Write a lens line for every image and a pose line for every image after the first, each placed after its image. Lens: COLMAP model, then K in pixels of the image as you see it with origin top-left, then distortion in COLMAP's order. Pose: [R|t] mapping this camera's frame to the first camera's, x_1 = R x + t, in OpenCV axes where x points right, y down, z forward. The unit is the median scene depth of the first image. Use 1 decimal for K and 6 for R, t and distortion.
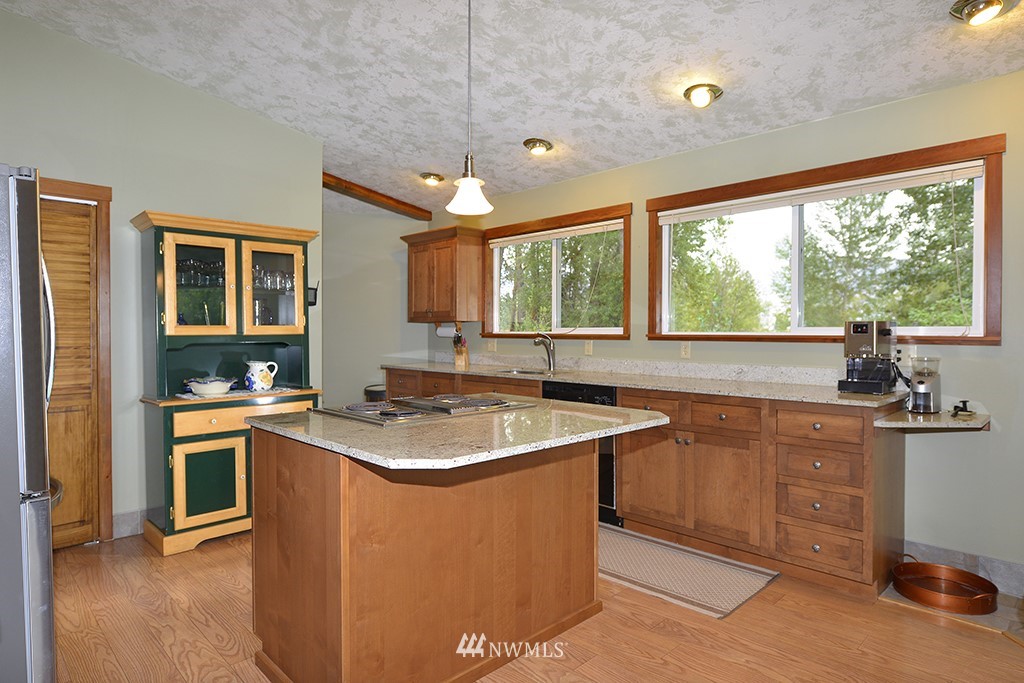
lens RADIAL K [[589.1, 0, 518.0], [0, 589.1, 336.0], [0, 0, 1]] dist [-0.030098, 0.001633]
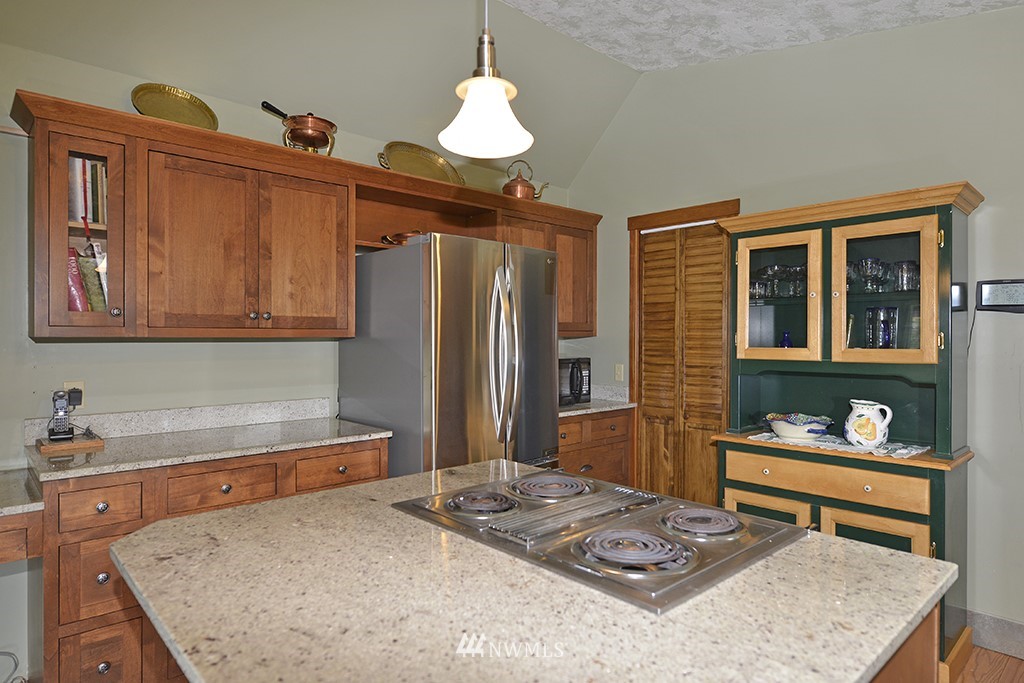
lens RADIAL K [[589.1, 0, 506.7], [0, 589.1, 341.4], [0, 0, 1]] dist [-0.030098, 0.001633]
pose [[-0.054015, 0.011943, -0.998469, 0.258038], [-0.006281, 0.999905, 0.012300, -0.032819], [0.998520, 0.006936, -0.053934, 0.651100]]
